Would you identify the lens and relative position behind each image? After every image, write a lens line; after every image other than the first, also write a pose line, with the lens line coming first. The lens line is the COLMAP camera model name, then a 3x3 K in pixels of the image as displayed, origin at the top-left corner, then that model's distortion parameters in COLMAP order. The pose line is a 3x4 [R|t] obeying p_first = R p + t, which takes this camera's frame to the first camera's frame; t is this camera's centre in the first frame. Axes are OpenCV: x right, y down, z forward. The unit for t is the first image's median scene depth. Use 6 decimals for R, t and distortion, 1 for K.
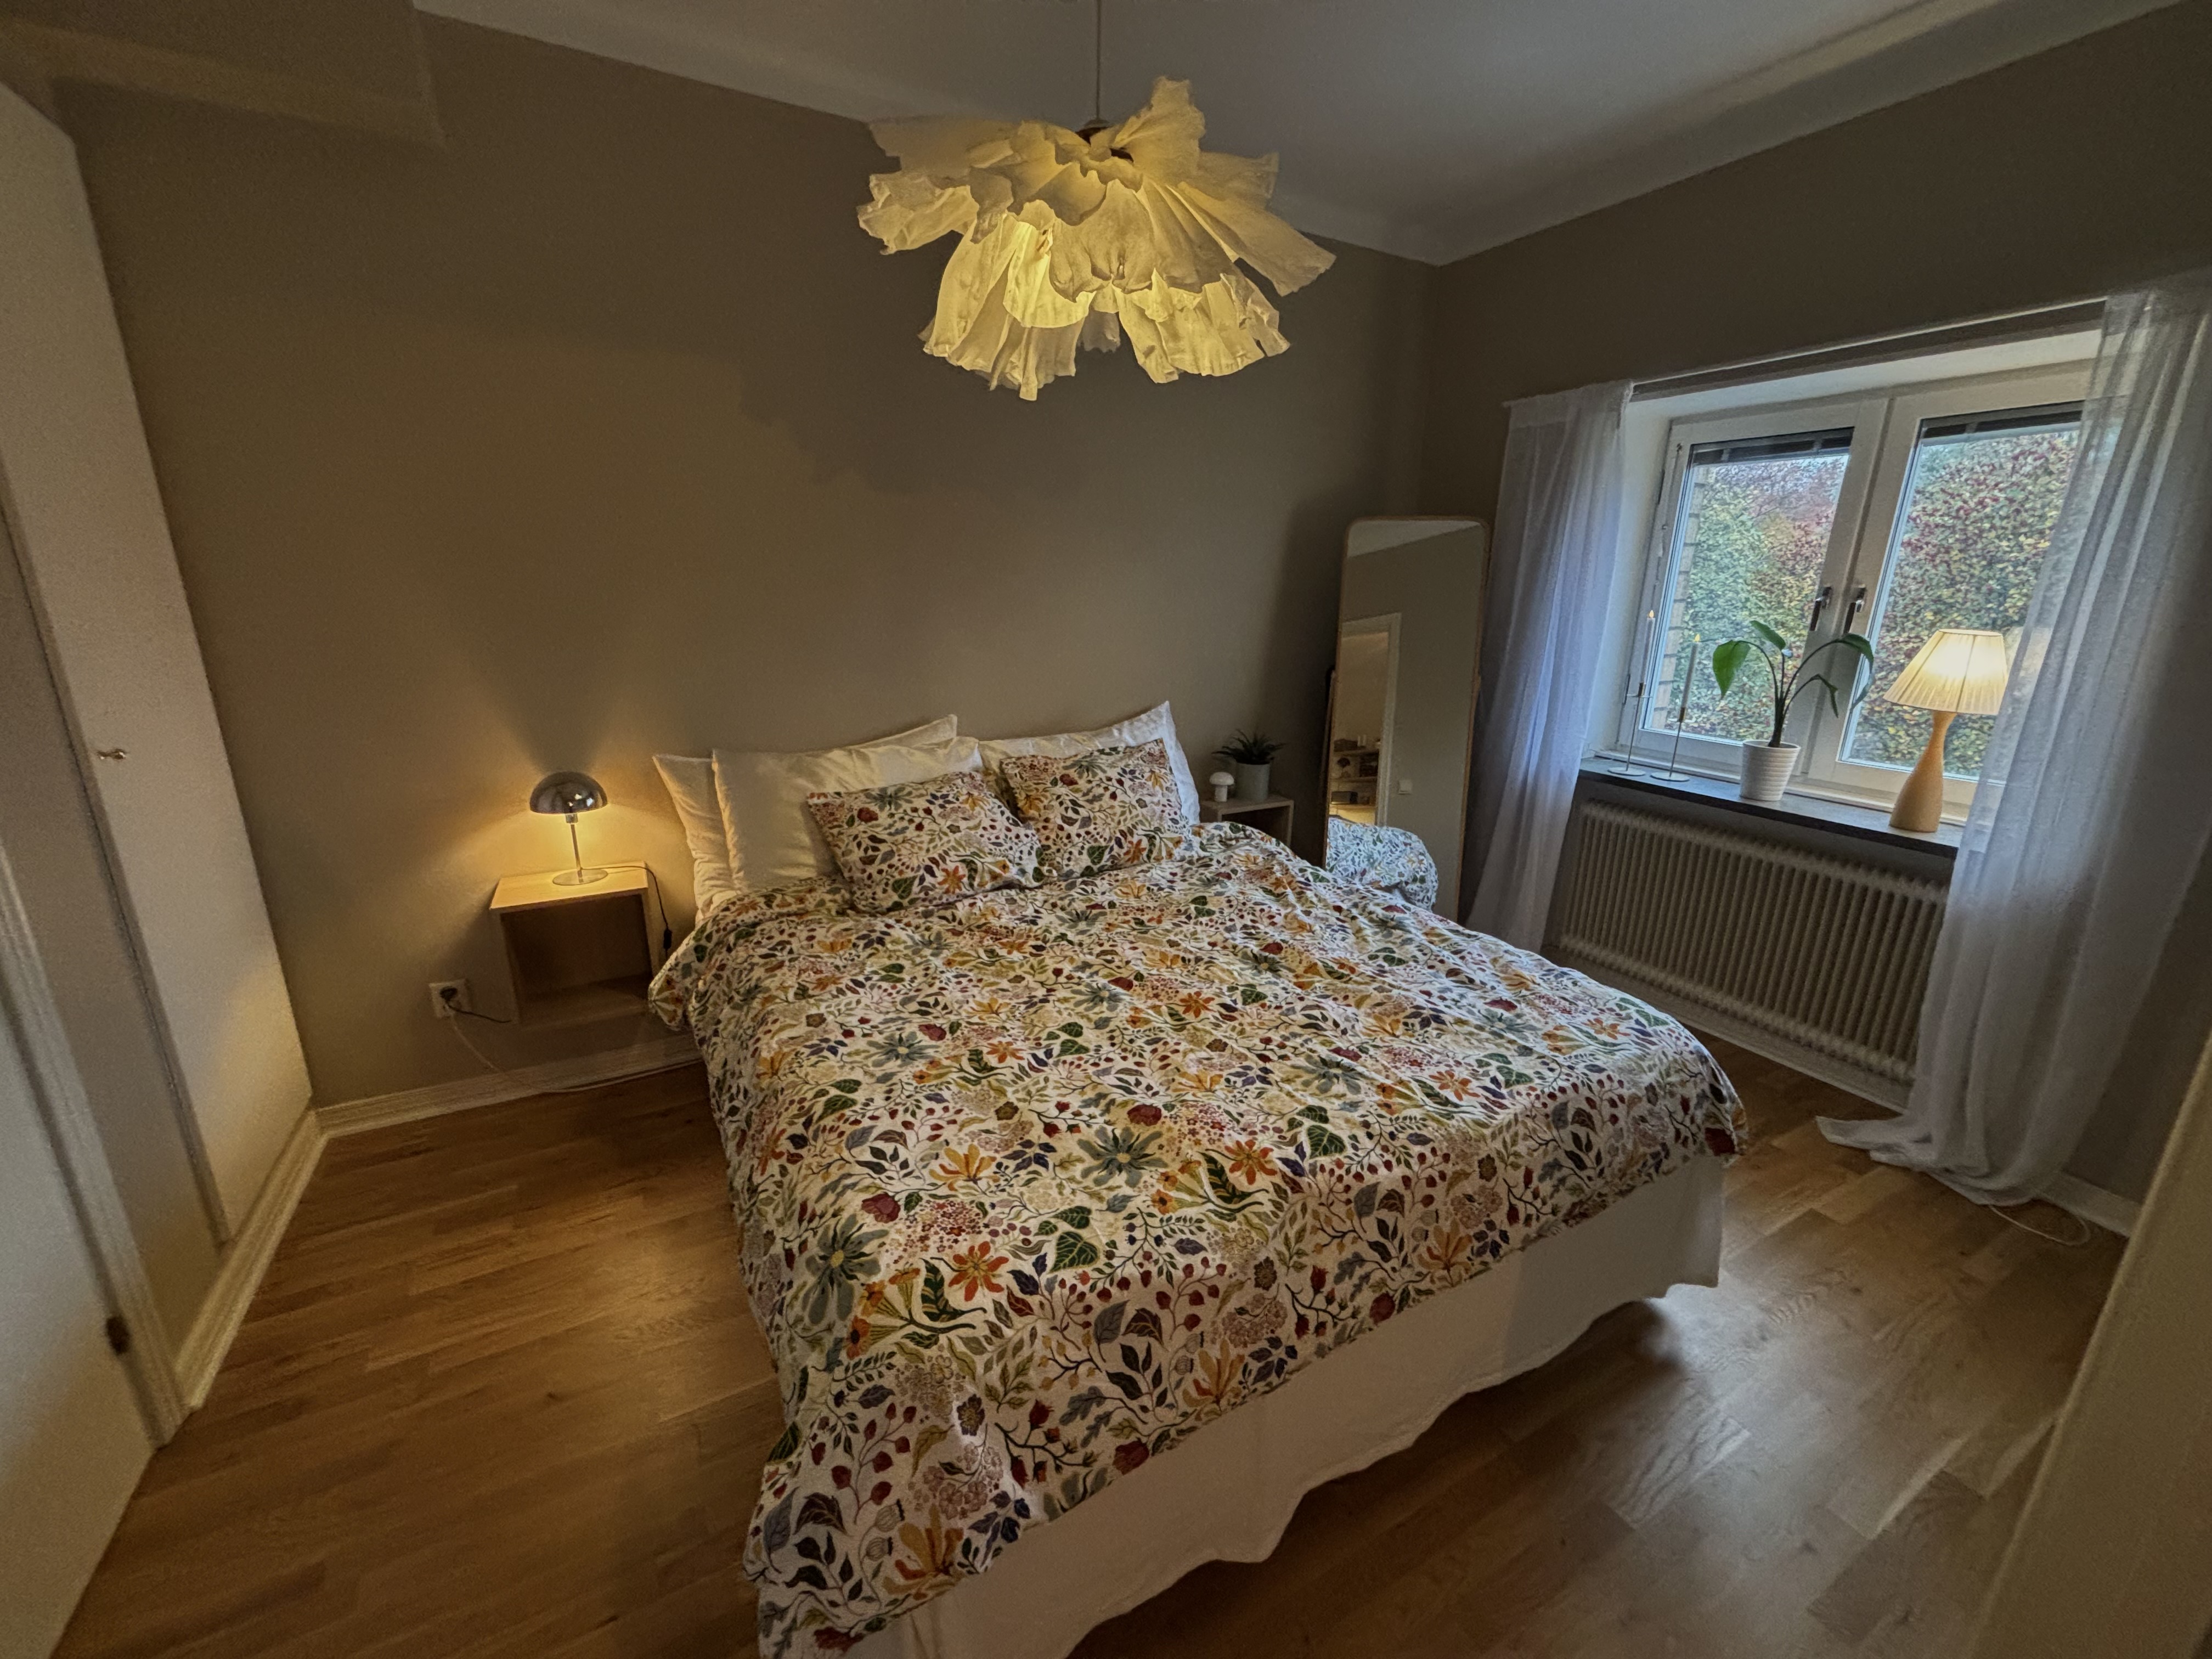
lens RADIAL K [[891.3, 0, 1102.5], [0, 891.3, 827.3], [0, 0, 1]] dist [-0.000651, -0.000344]
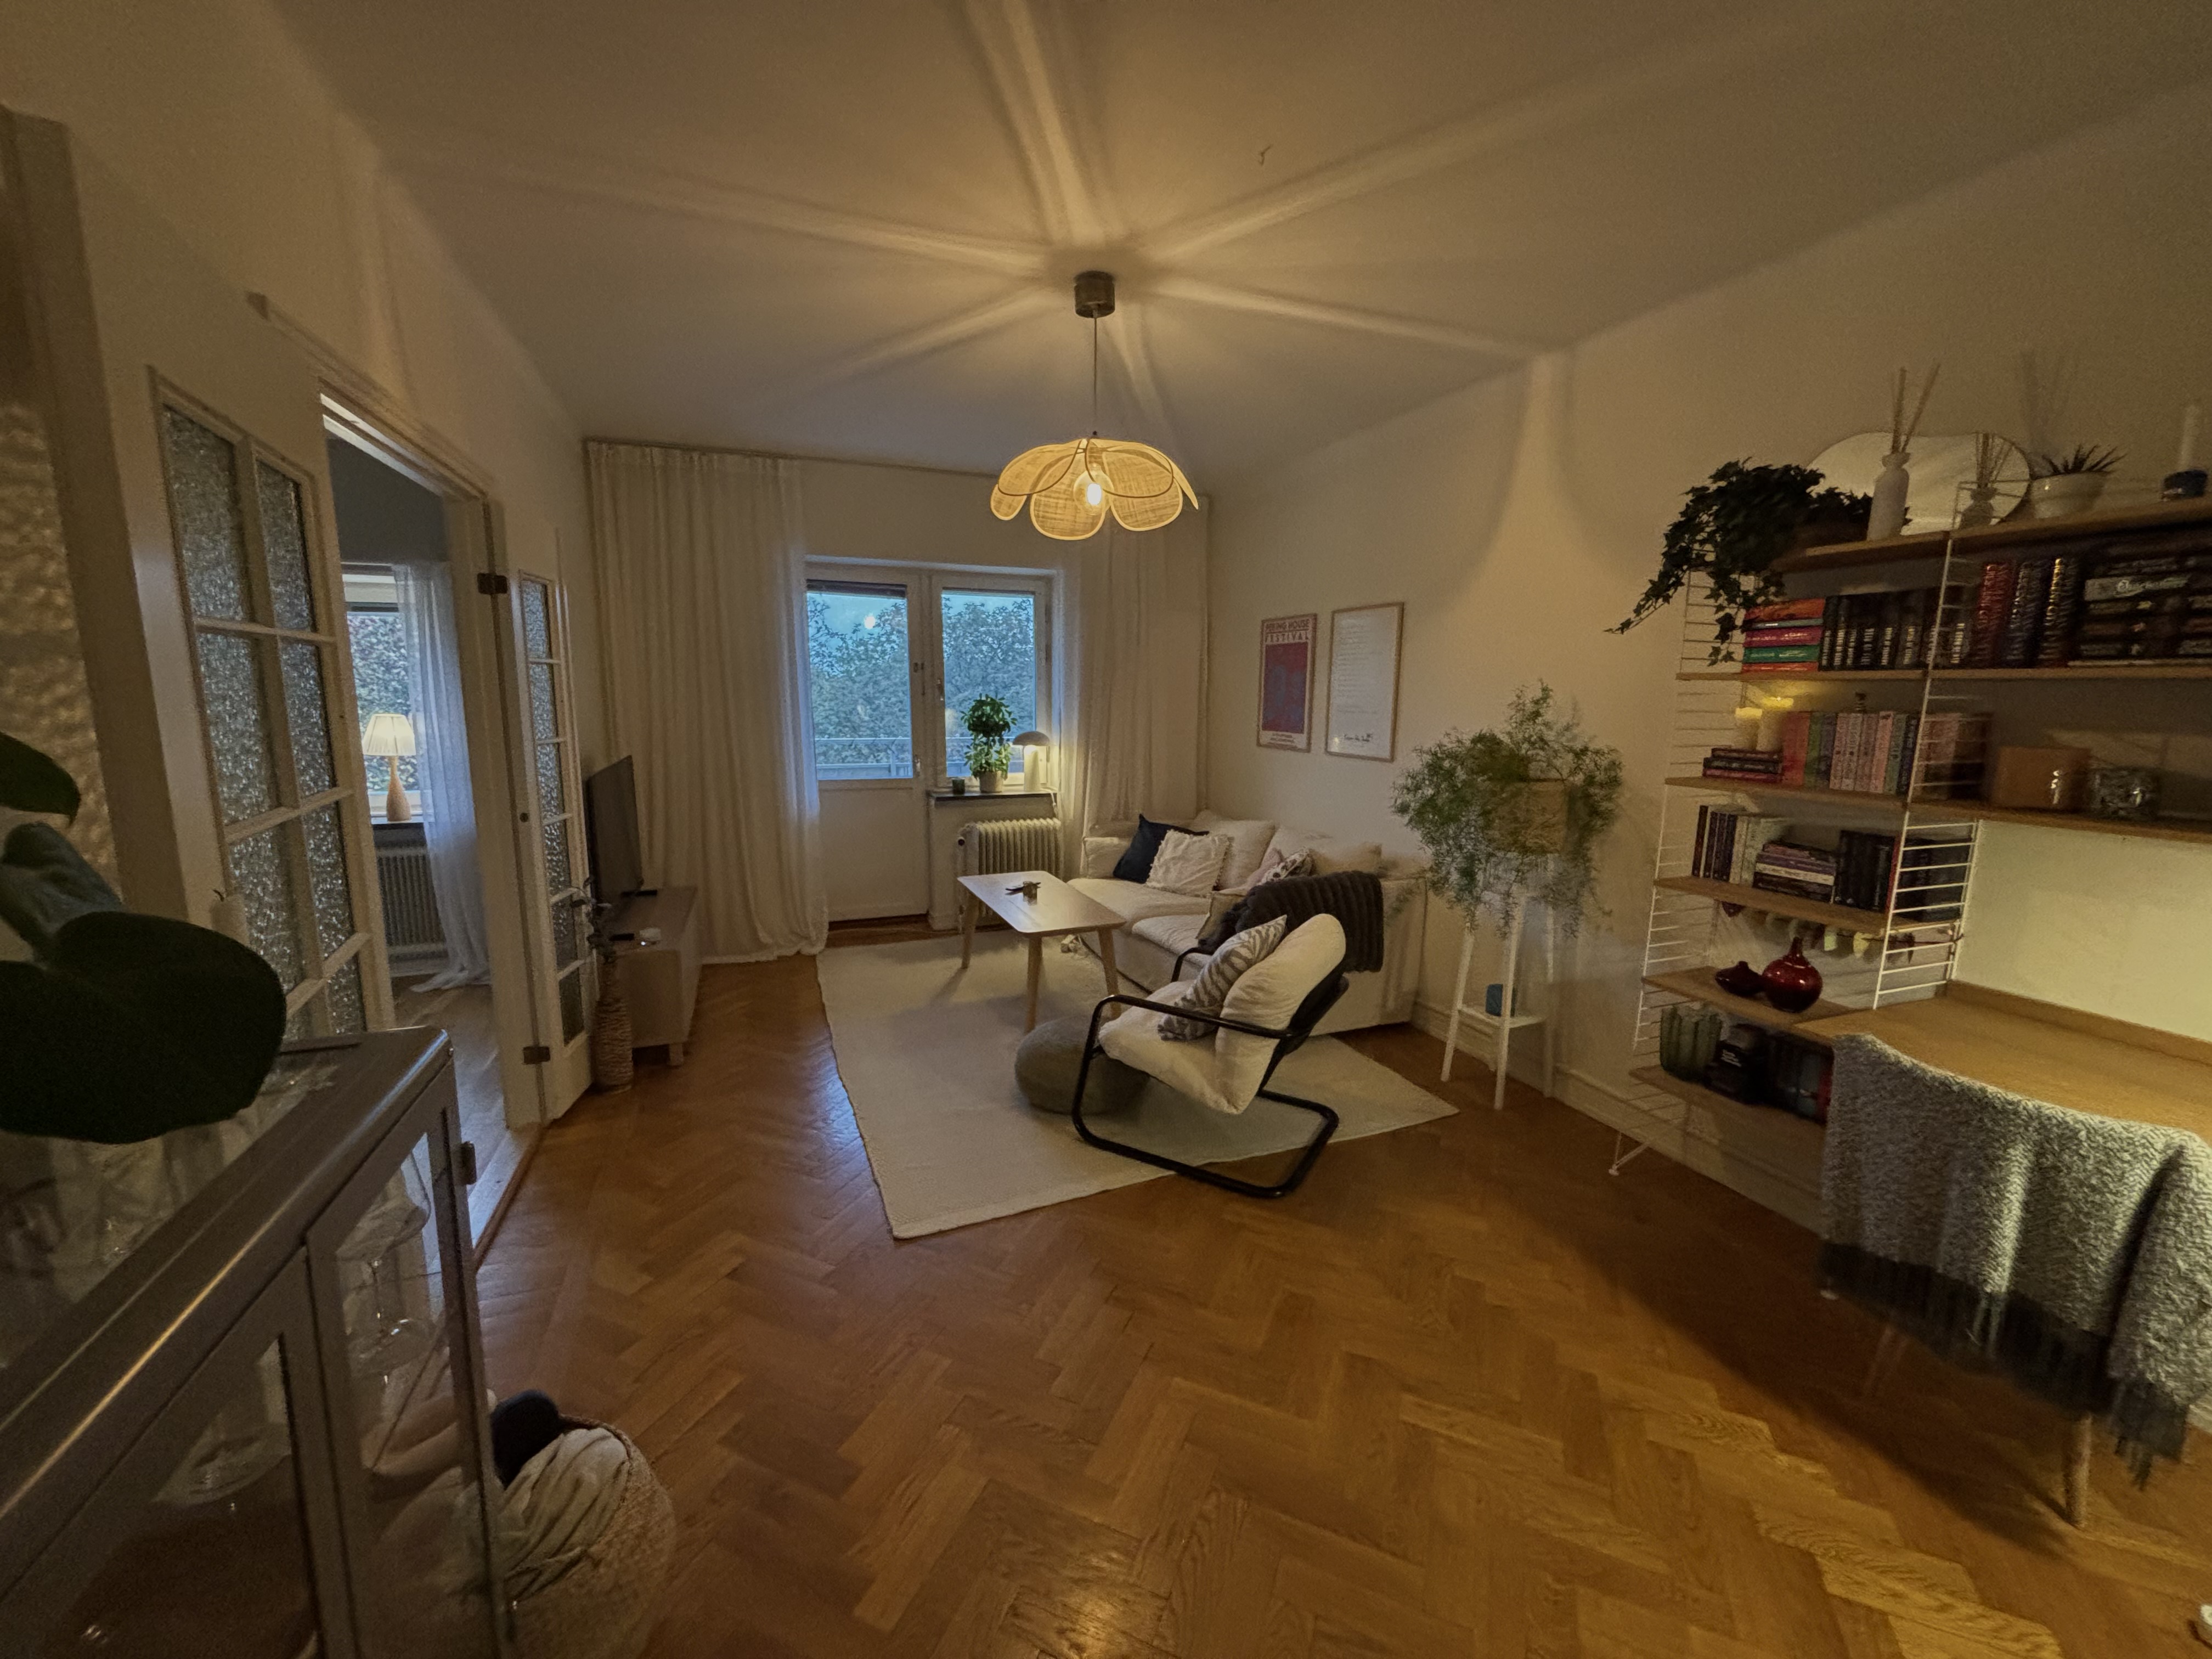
lens RADIAL K [[891.3, 0, 1101.1], [0, 891.3, 833.3], [0, 0, 1]] dist [-0.000651, -0.000344]
pose [[0.123048, -0.165492, 0.978505, -0.772592], [0.266515, 0.955287, 0.128050, 0.184581], [-0.955944, 0.245030, 0.161652, -0.735325]]
